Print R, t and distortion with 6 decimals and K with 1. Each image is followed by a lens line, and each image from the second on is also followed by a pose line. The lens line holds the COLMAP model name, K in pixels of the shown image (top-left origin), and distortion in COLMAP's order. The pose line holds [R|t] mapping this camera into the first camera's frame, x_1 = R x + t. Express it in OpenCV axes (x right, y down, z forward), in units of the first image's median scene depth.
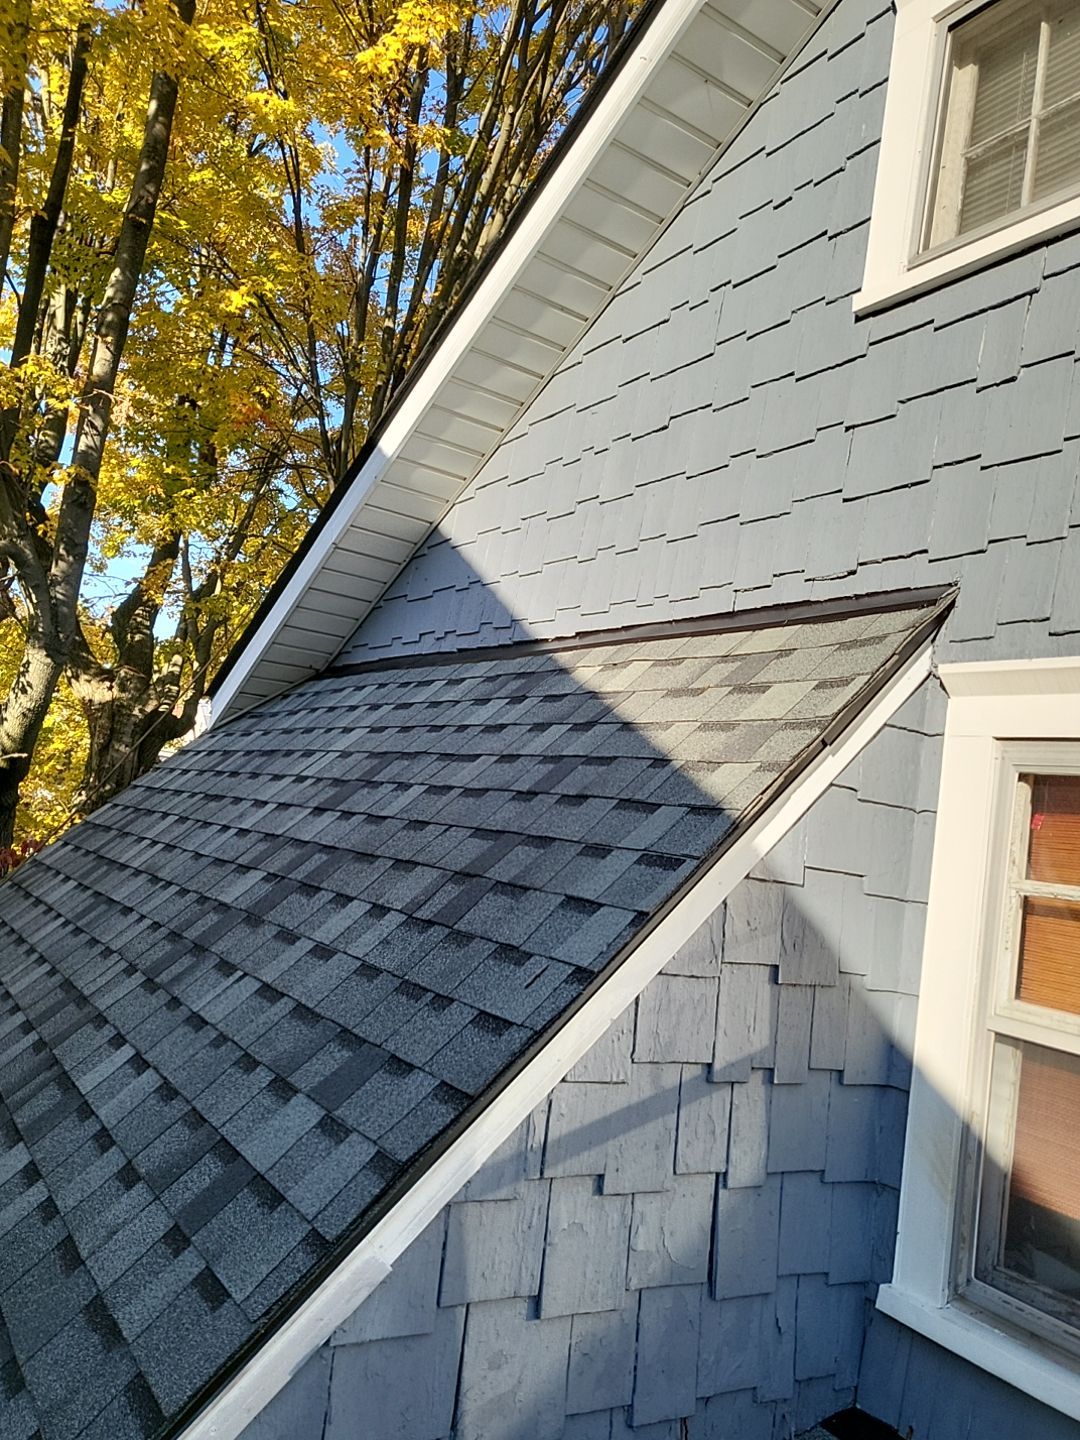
lens RADIAL K [[1151.1, 0, 533.3], [0, 1151.1, 725.0], [0, 0, 1]] dist [0.001323, 0.050487]
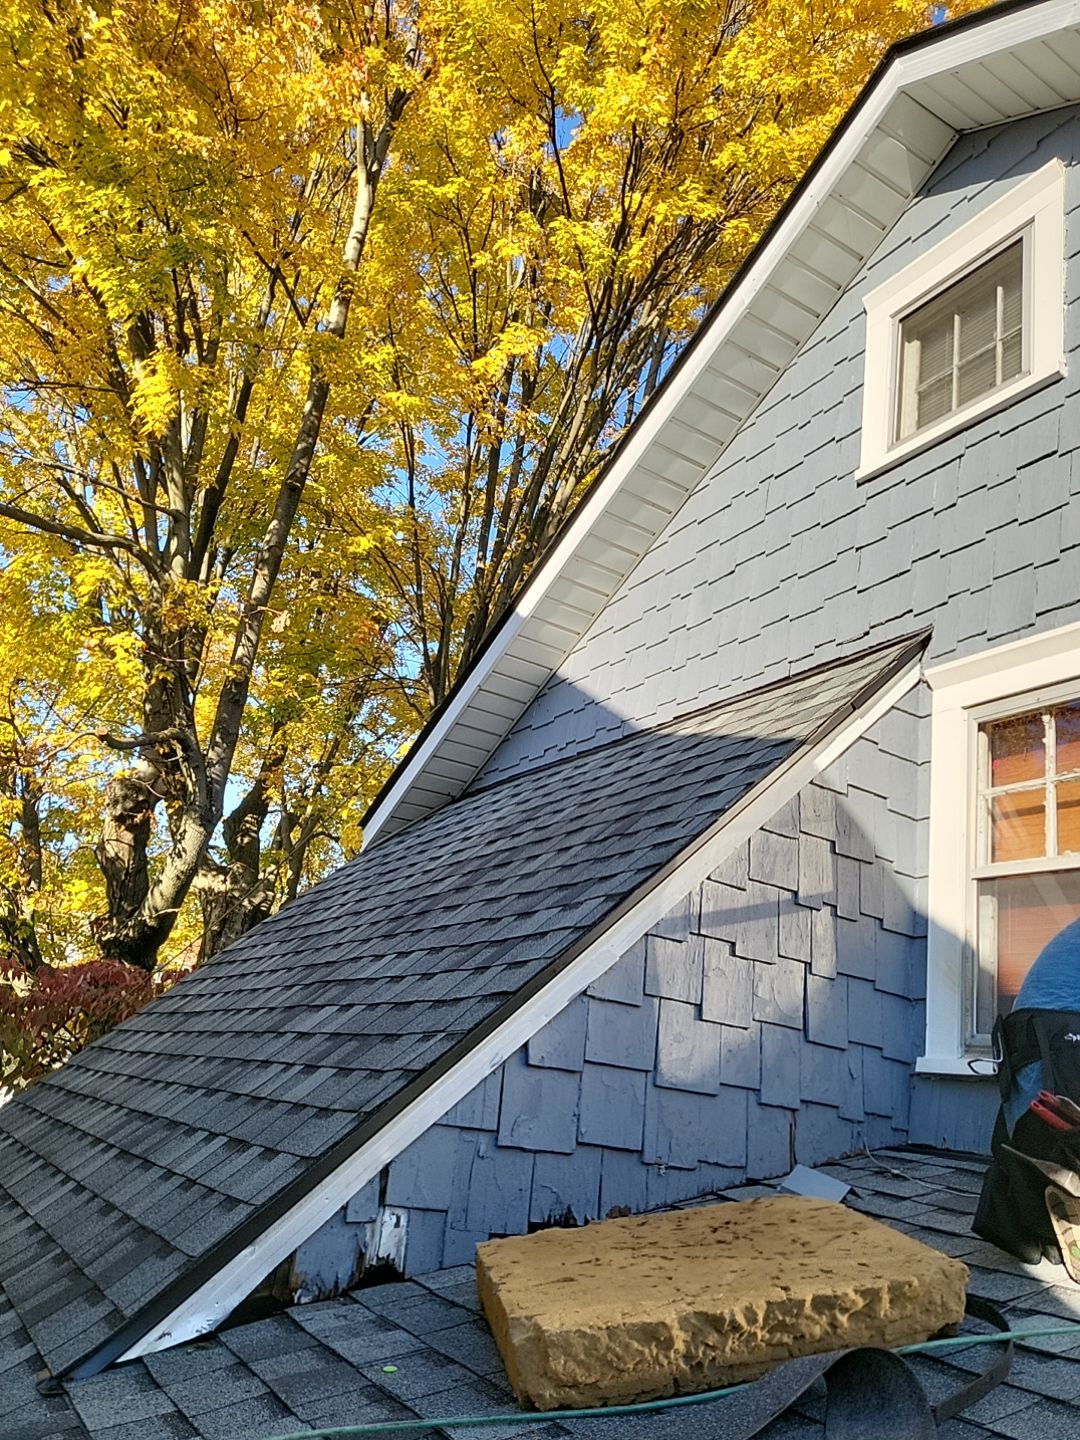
lens RADIAL K [[1151.1, 0, 542.0], [0, 1151.1, 716.8], [0, 0, 1]] dist [0.001323, 0.050487]
pose [[0.999588, -0.016454, -0.023505, -0.098965], [0.010398, 0.971284, -0.237696, 0.274233], [0.026741, 0.237353, 0.971055, -0.388134]]
